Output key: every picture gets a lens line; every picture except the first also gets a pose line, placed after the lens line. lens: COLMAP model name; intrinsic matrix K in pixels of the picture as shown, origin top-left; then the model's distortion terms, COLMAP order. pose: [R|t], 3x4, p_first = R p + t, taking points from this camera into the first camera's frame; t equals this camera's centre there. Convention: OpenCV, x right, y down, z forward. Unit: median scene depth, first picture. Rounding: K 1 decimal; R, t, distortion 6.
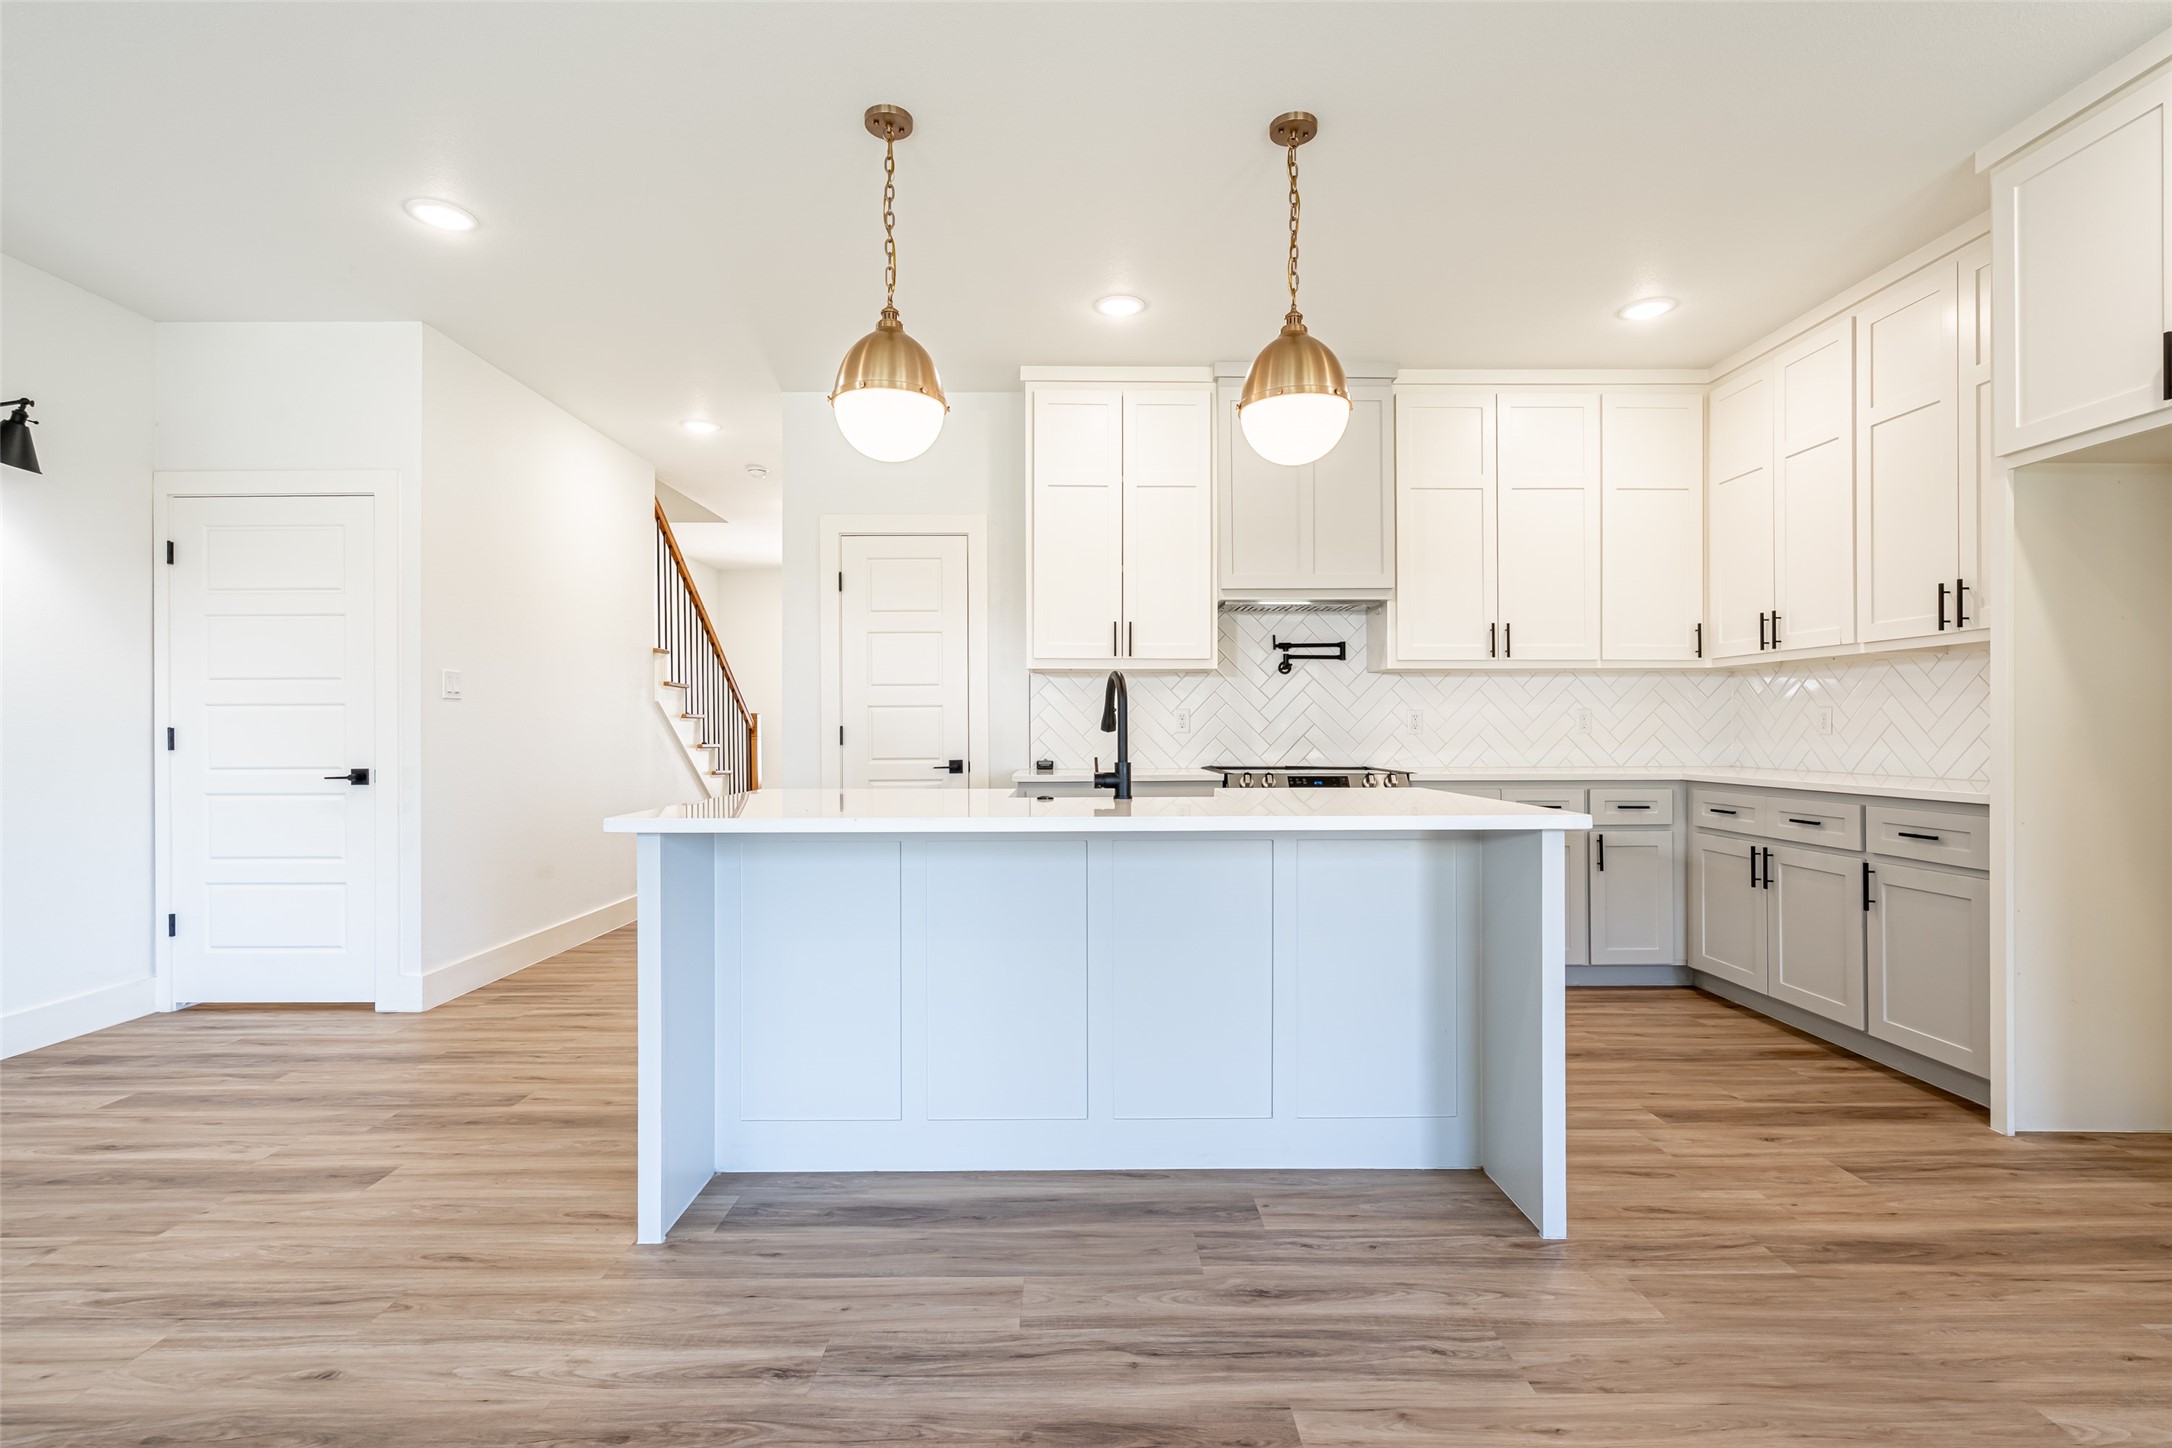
lens RADIAL K [[985.2, 0, 1087.5], [0, 985.2, 726.5], [0, 0, 1]] dist [-0.002259, 0.000107]
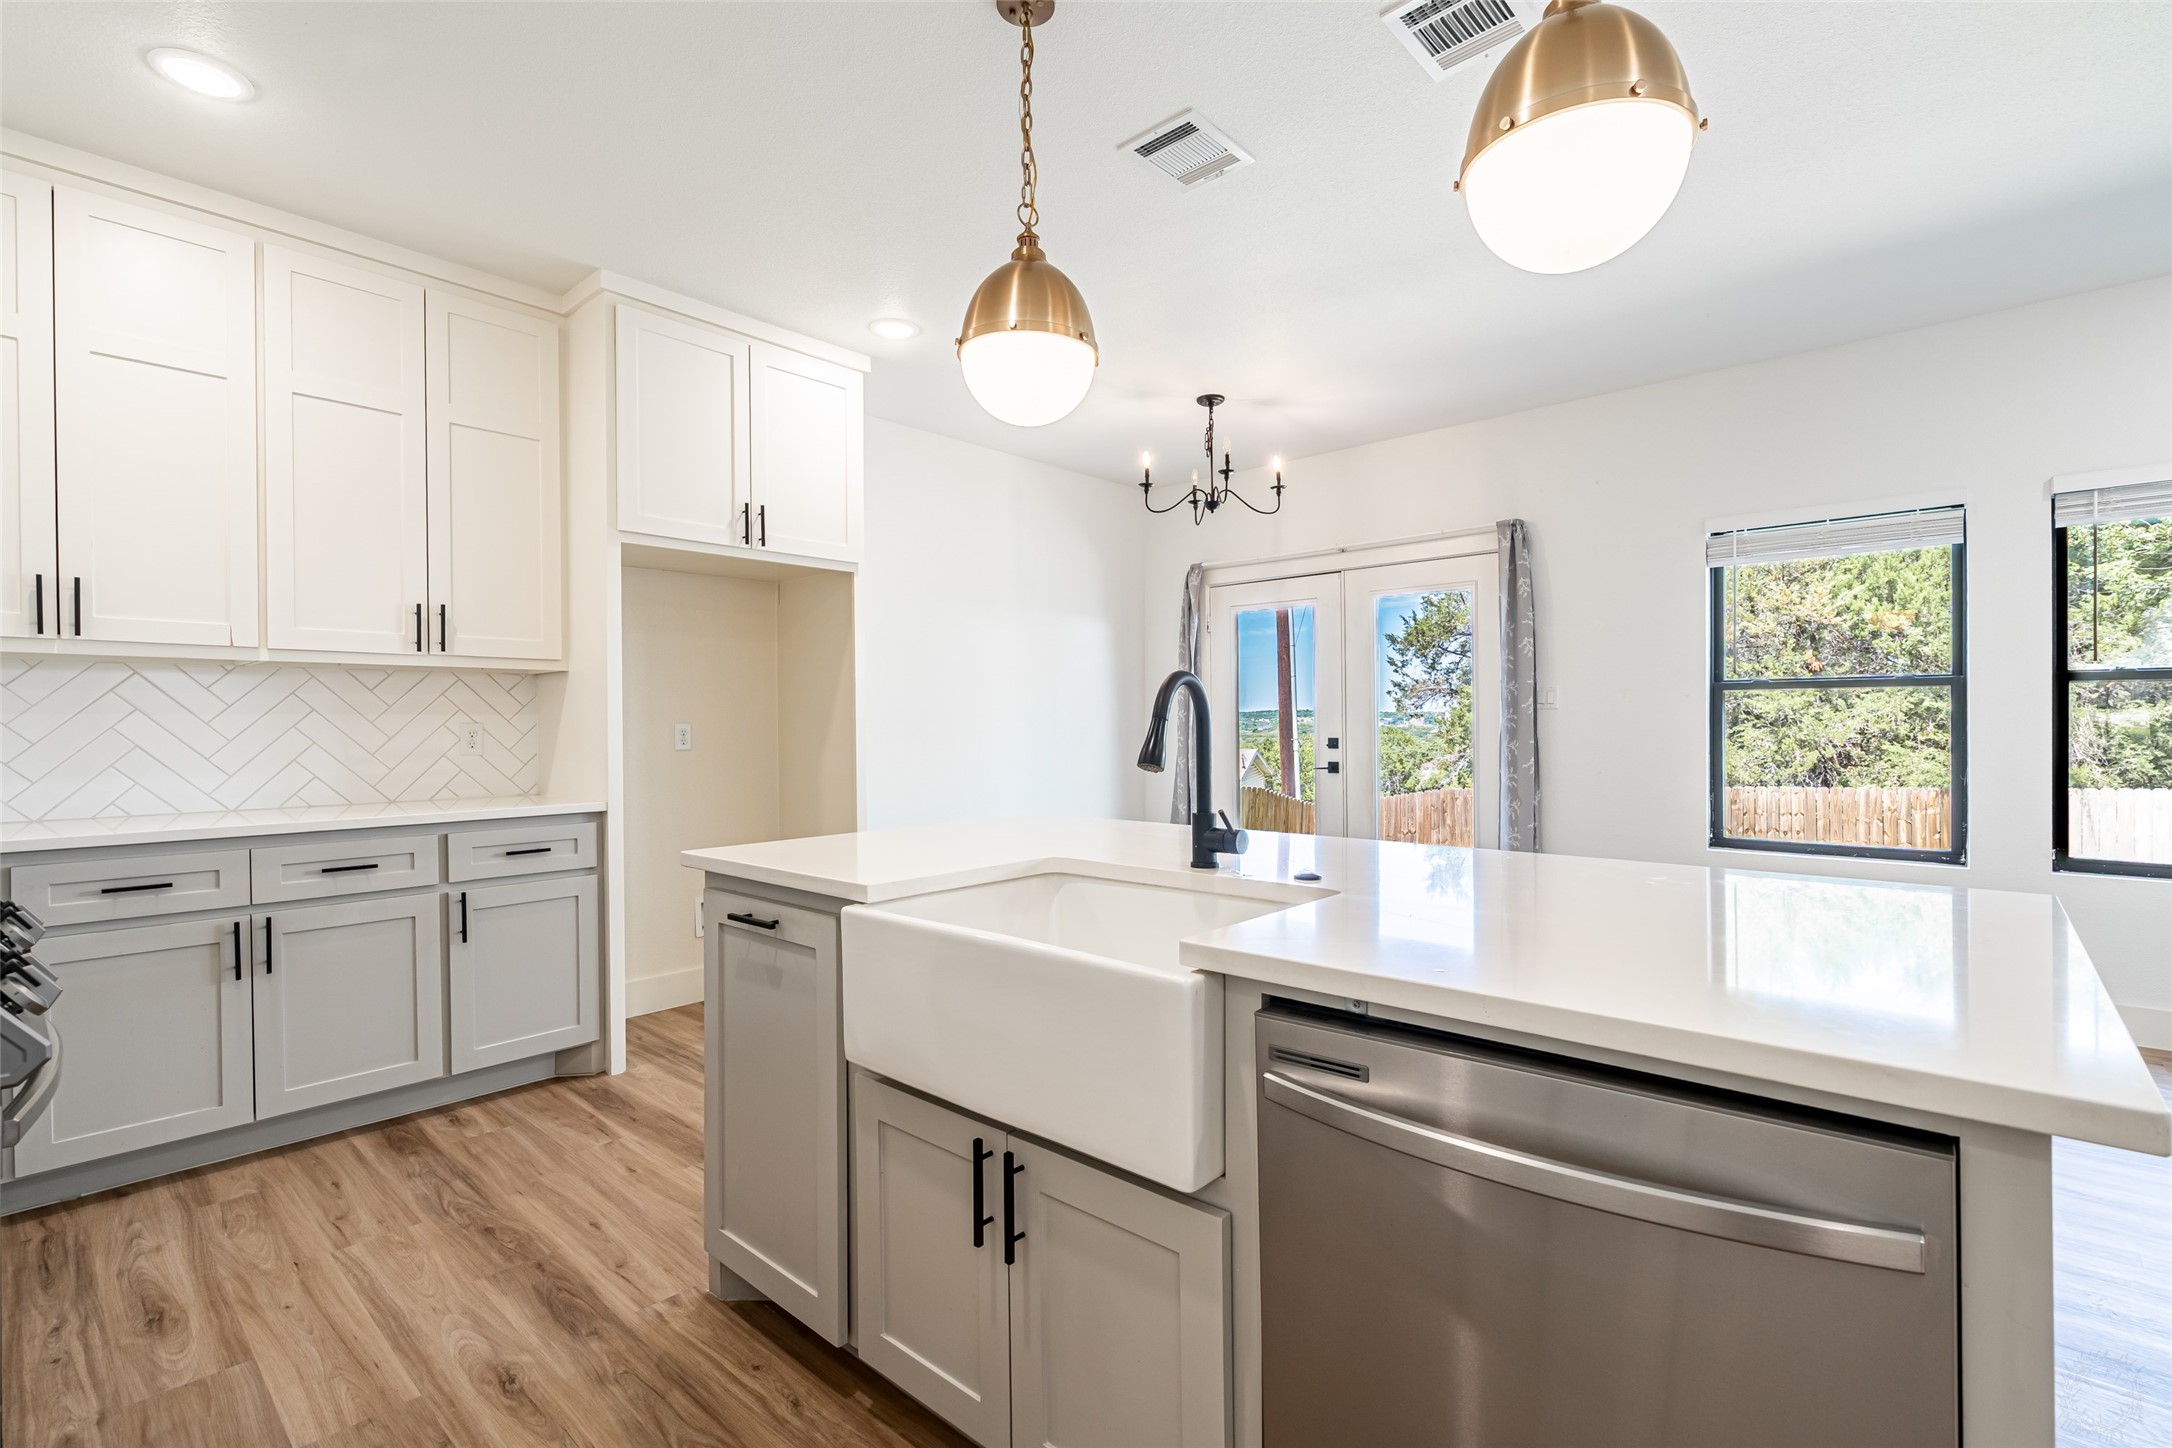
lens RADIAL K [[985.2, 0, 1087.5], [0, 985.2, 726.5], [0, 0, 1]] dist [-0.002259, 0.000107]
pose [[-0.739344, 0.008475, 0.673275, -0.322850], [0.007741, 0.999962, -0.004088, -0.014406], [-0.673284, 0.002189, -0.739381, 1.407686]]
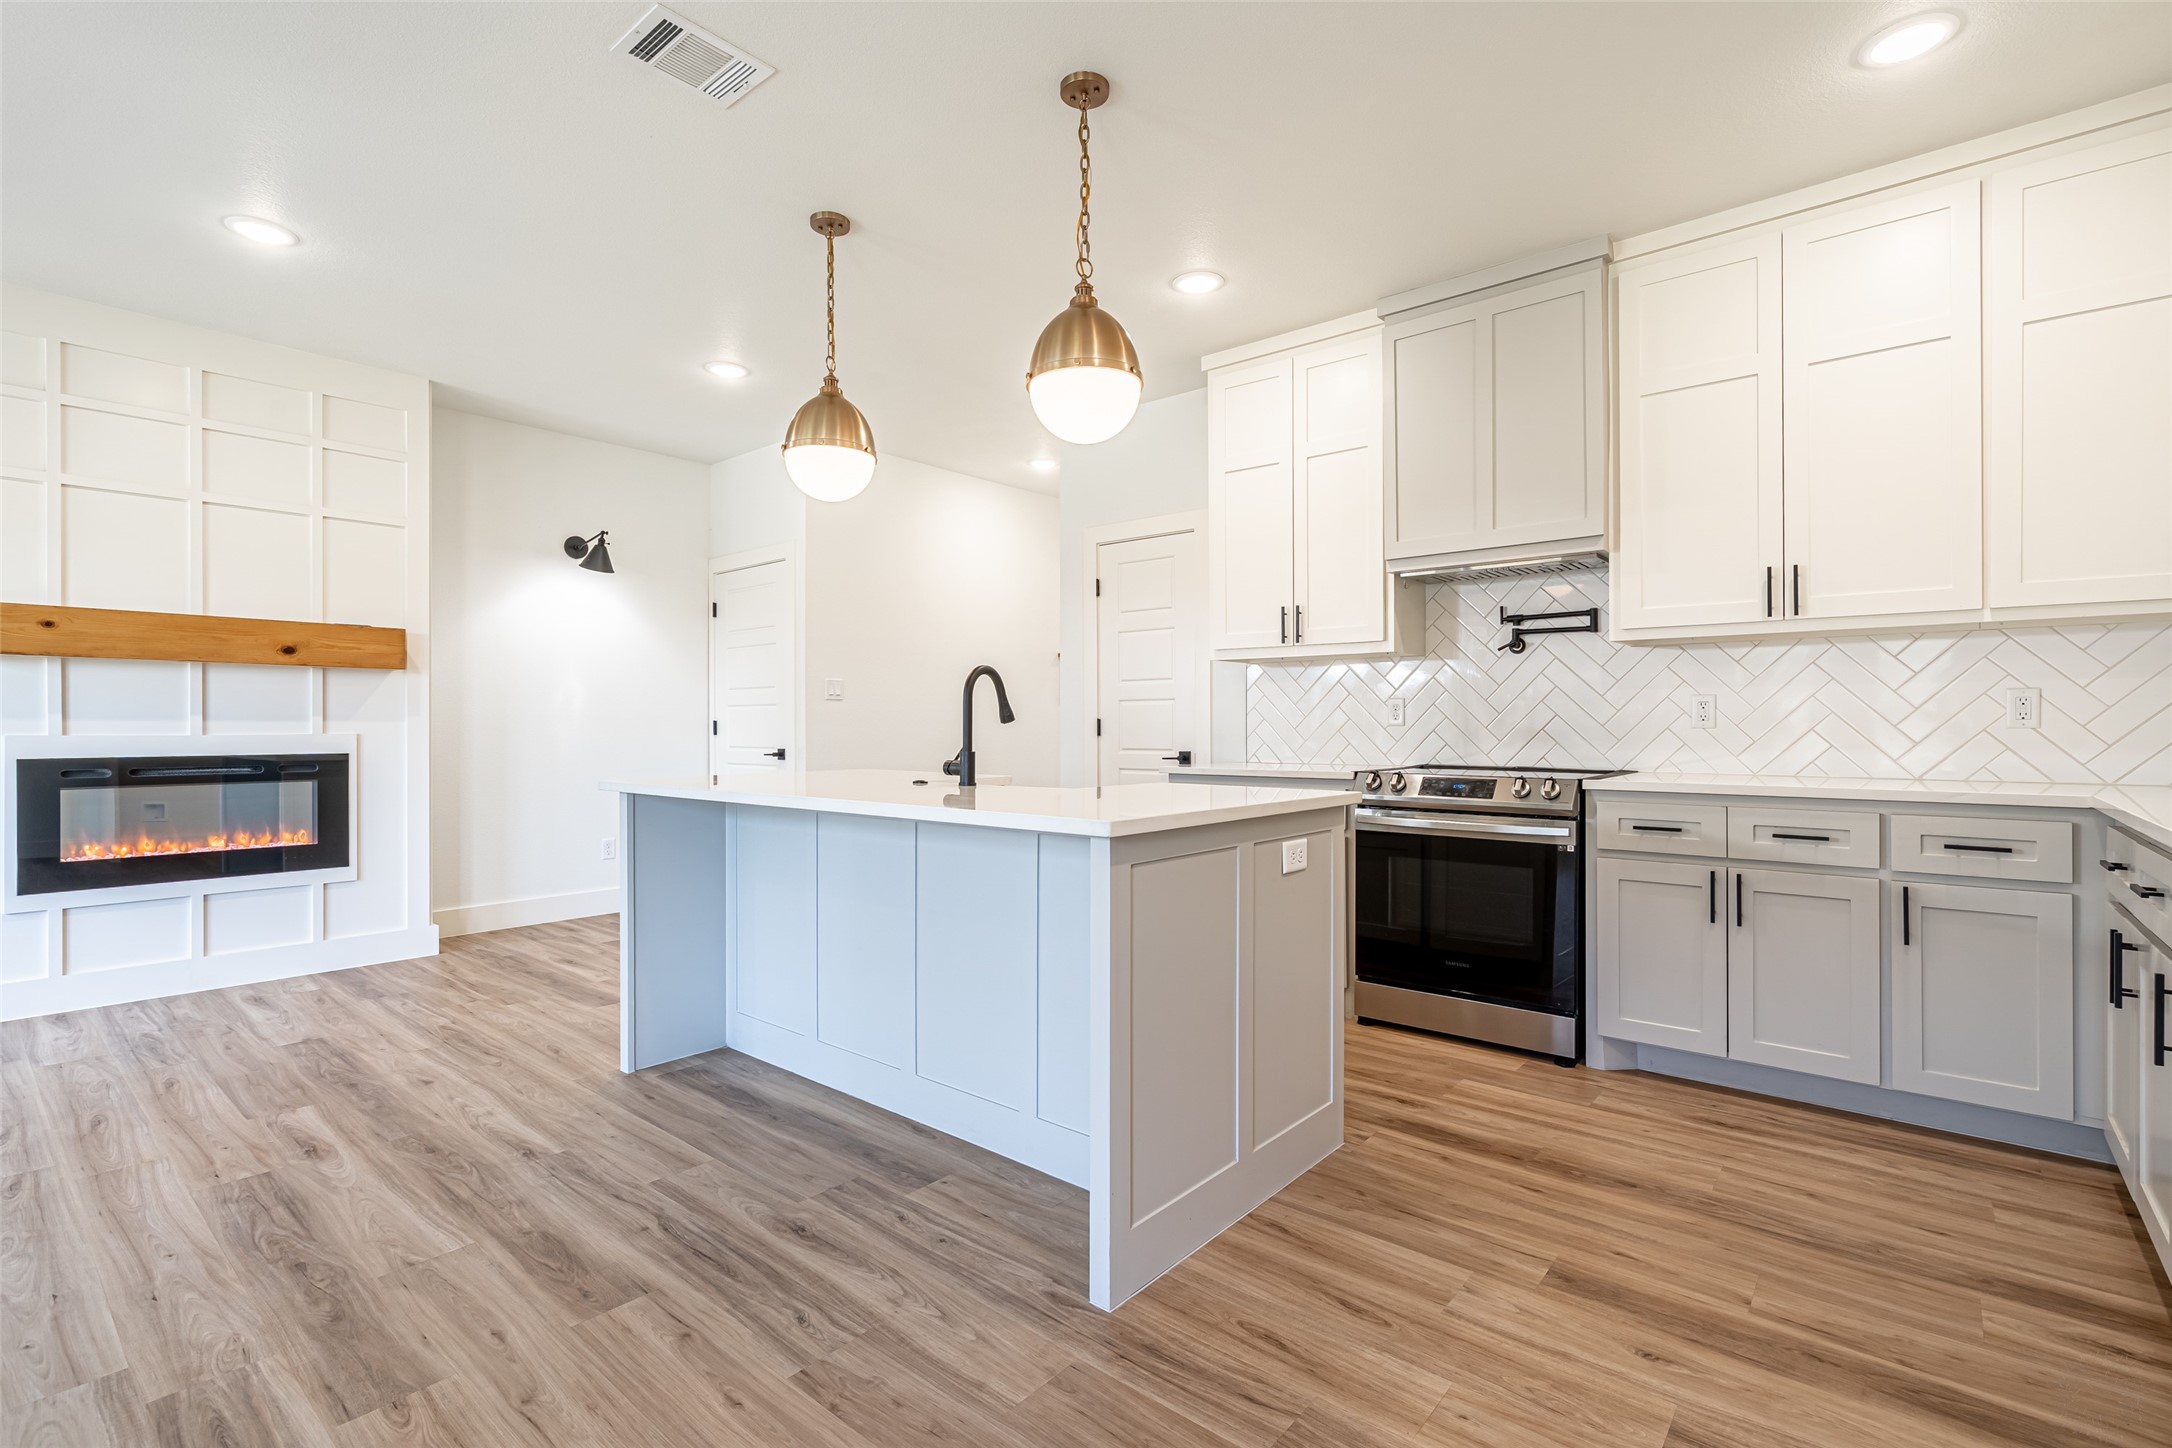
lens RADIAL K [[994.1, 0, 1092.8], [0, 994.1, 729.4], [0, 0, 1]] dist [-0.003836, 0.001033]
pose [[0.757530, 0.004633, -0.652784, 0.764628], [0.001188, 0.999963, 0.008475, 0.002991], [0.652799, -0.007195, 0.757497, 0.248534]]
